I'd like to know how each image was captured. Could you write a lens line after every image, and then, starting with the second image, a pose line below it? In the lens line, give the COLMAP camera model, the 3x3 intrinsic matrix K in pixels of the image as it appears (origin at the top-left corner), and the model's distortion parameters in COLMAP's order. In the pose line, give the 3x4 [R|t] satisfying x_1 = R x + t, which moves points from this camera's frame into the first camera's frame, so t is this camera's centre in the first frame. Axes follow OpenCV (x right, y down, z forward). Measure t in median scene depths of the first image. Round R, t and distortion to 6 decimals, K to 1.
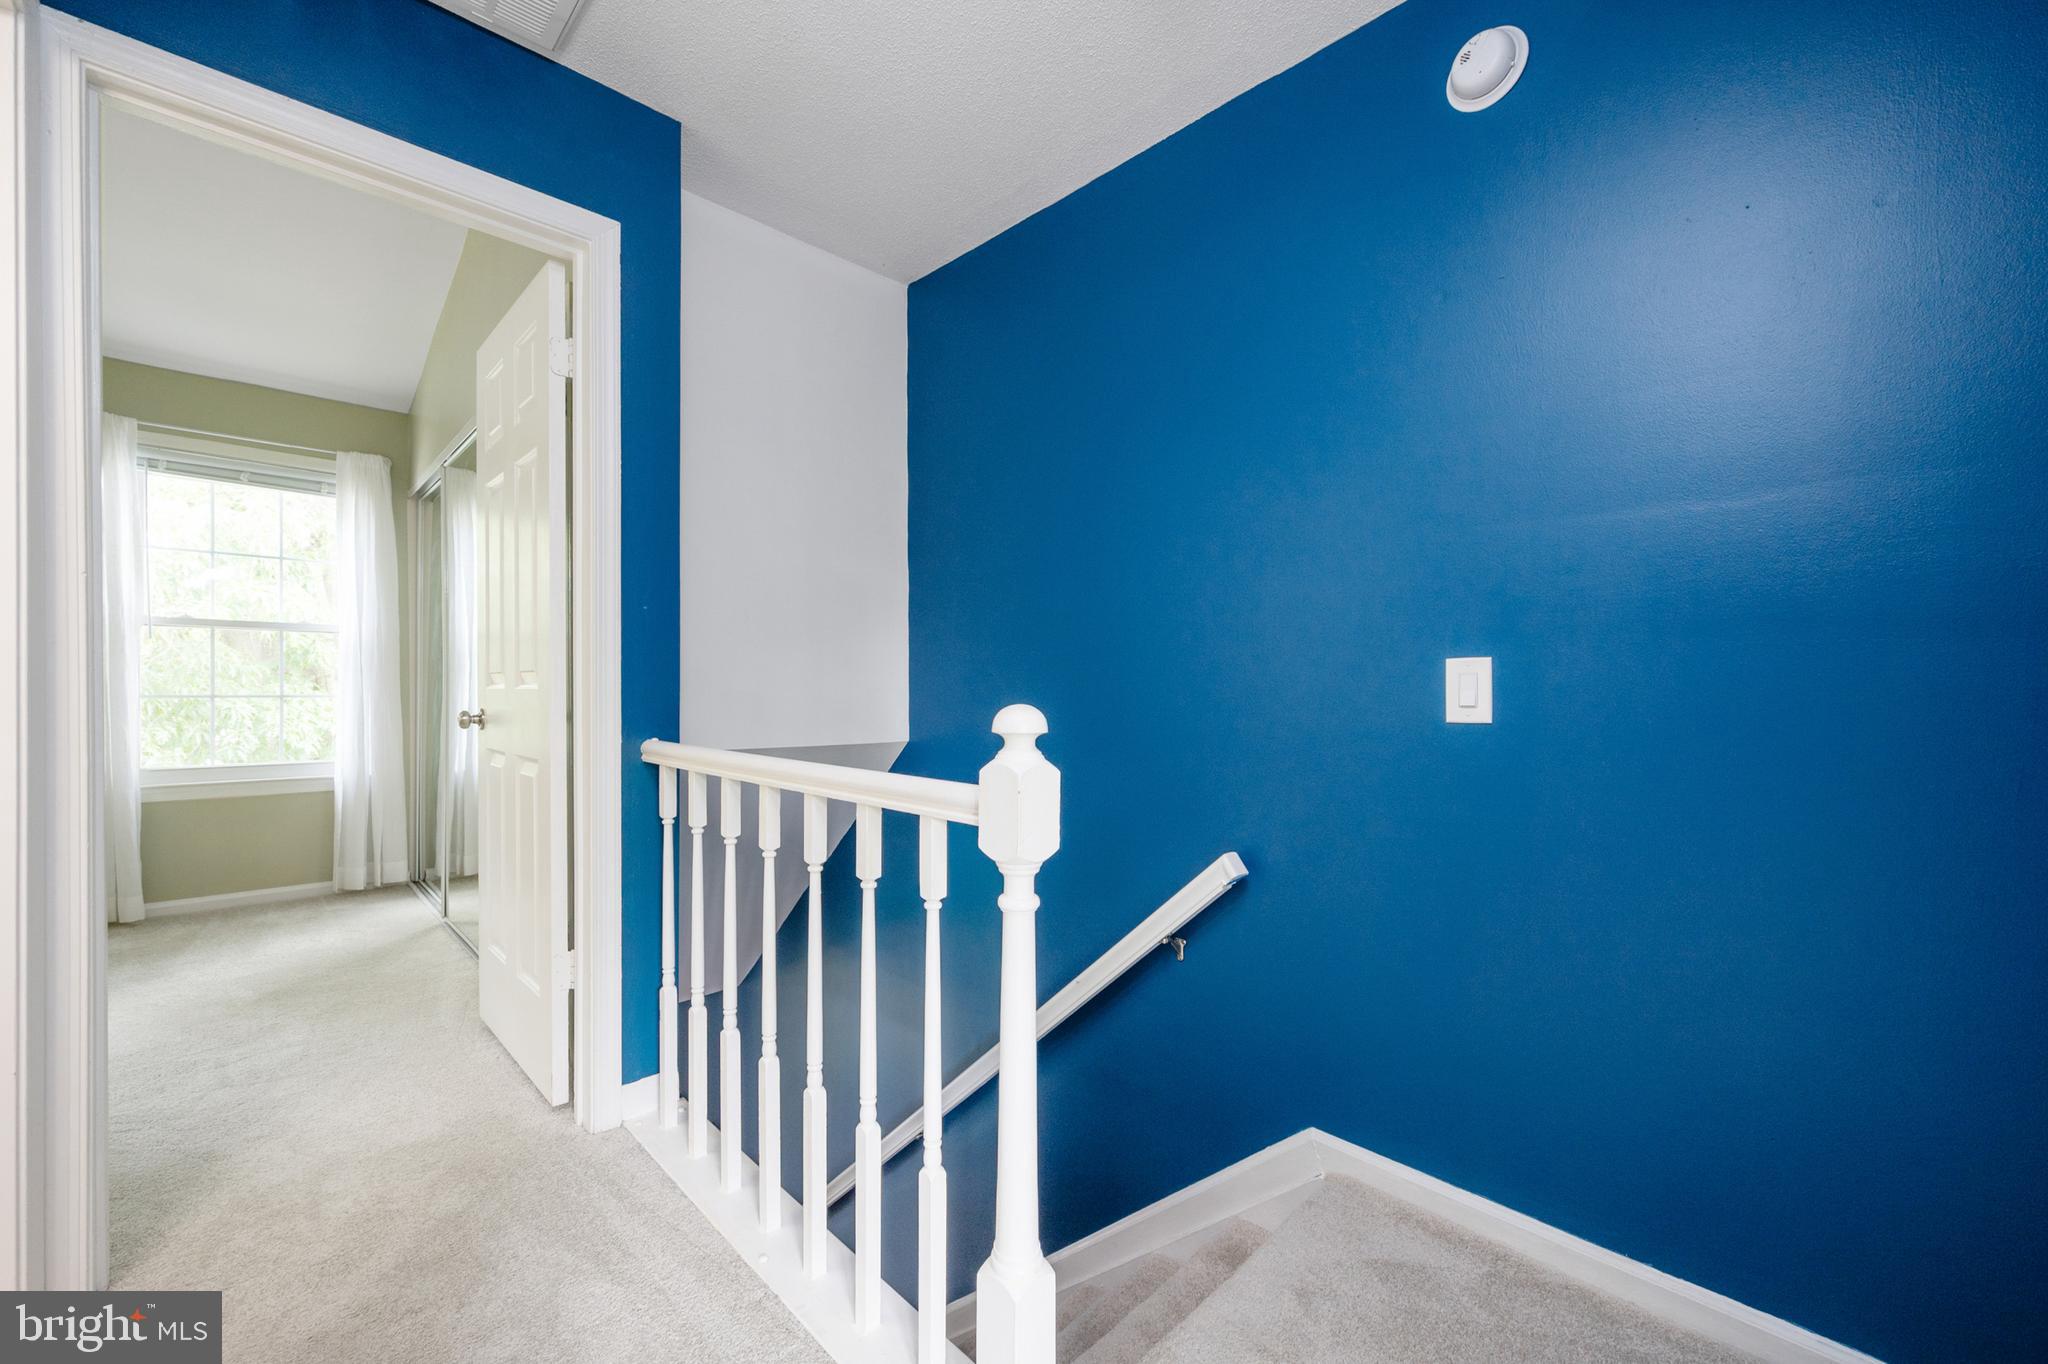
lens RADIAL K [[817.3, 0, 1013.7], [0, 817.3, 695.9], [0, 0, 1]] dist [-0.003423, 0.000347]
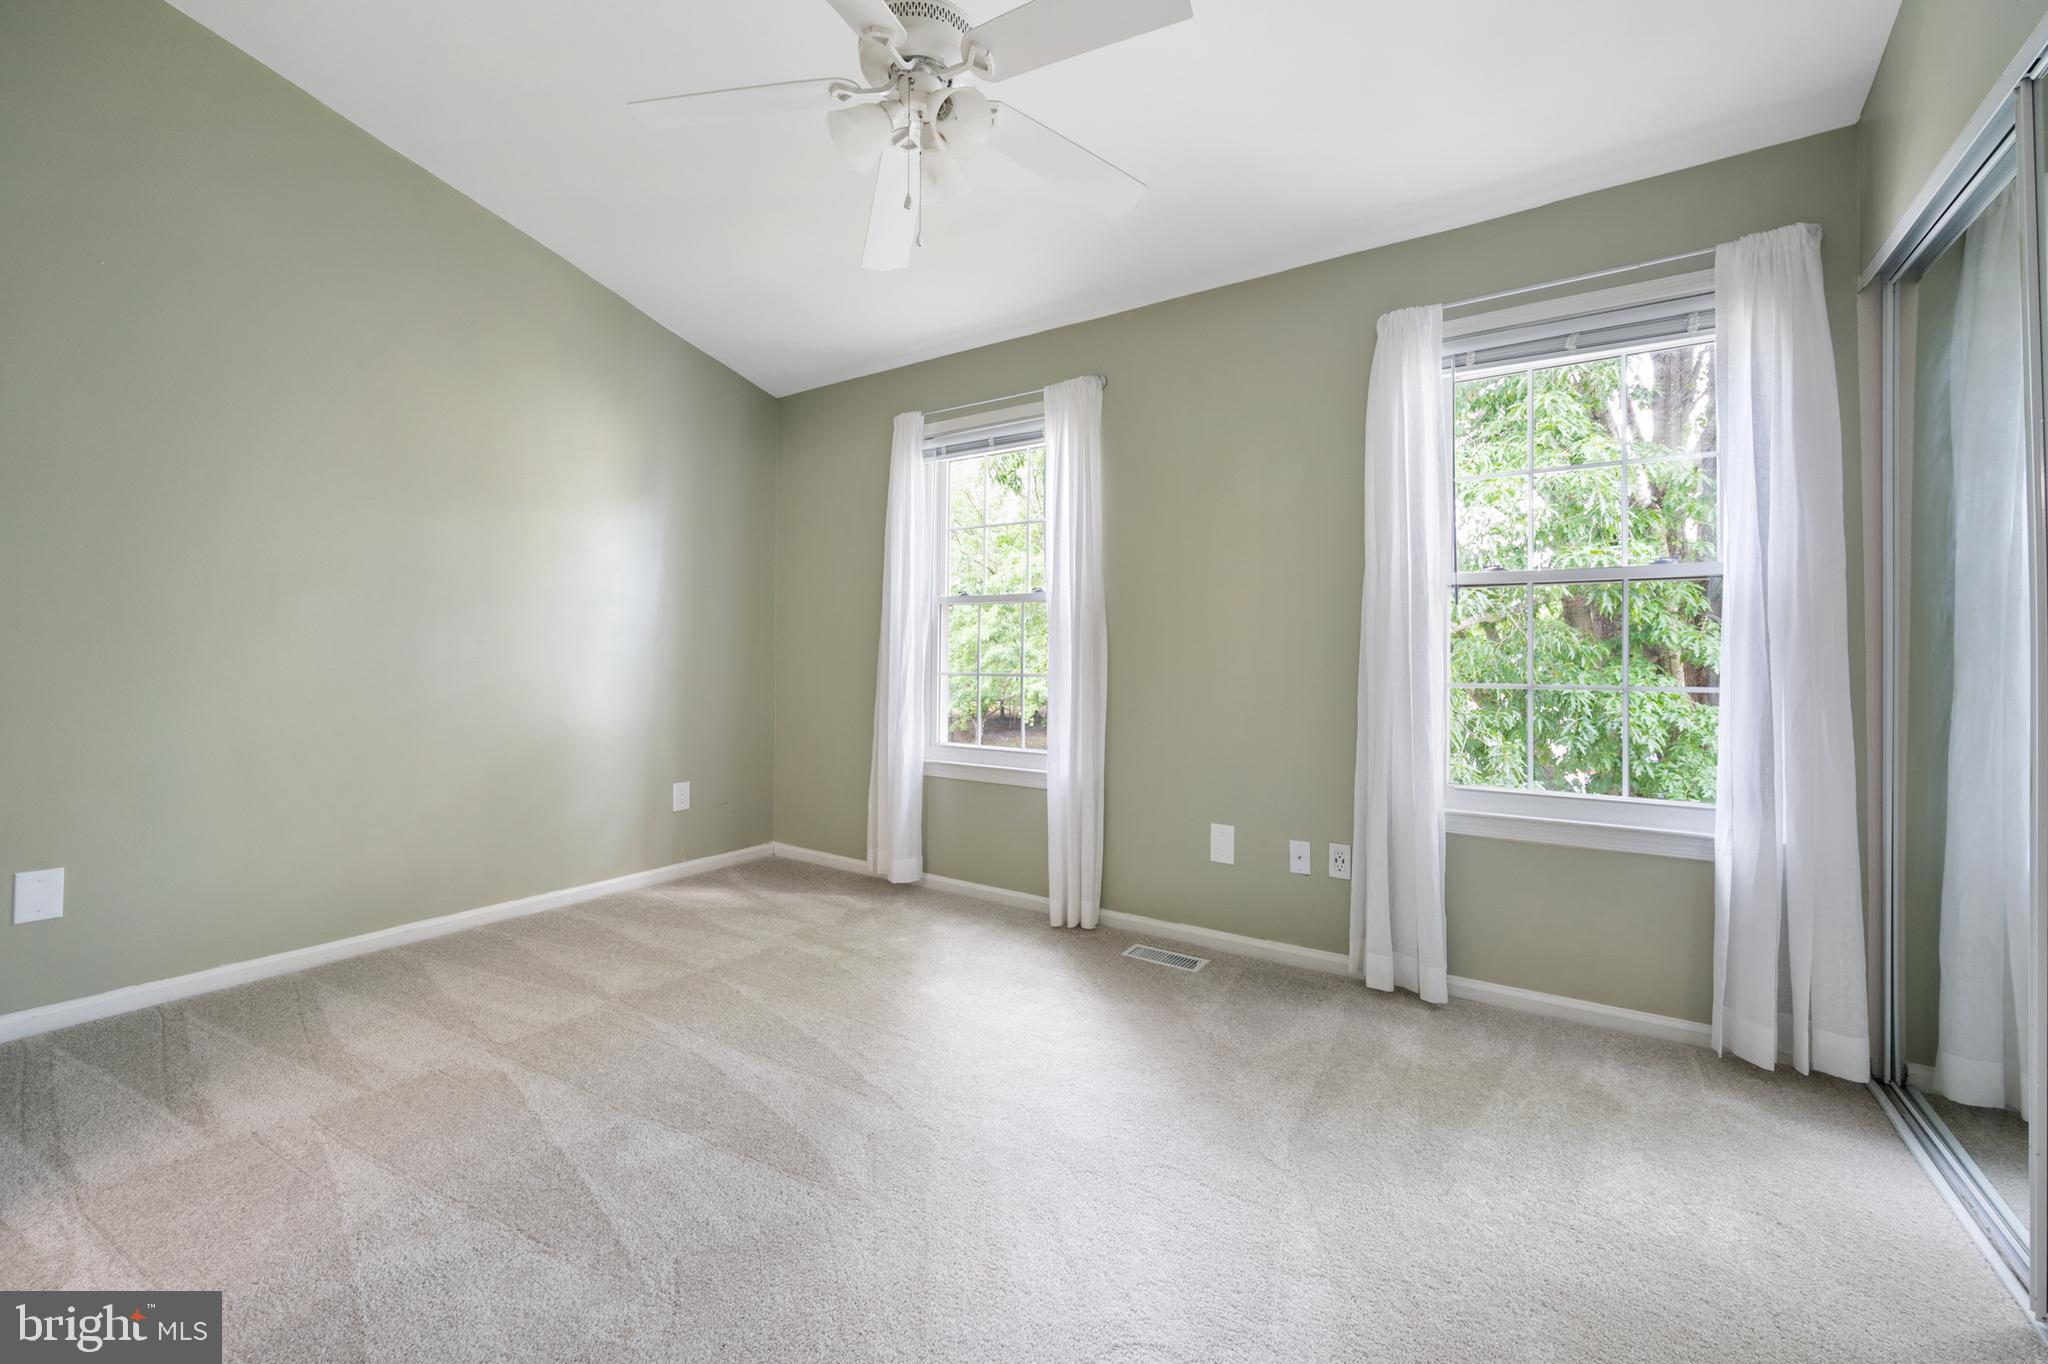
lens RADIAL K [[817.3, 0, 1038.3], [0, 817.3, 653.6], [0, 0, 1]] dist [-0.003423, 0.000347]
pose [[0.218163, -0.016317, -0.975776, -0.370155], [-0.012535, 0.999731, -0.019520, -0.007296], [0.975832, 0.016490, 0.217900, 0.407355]]
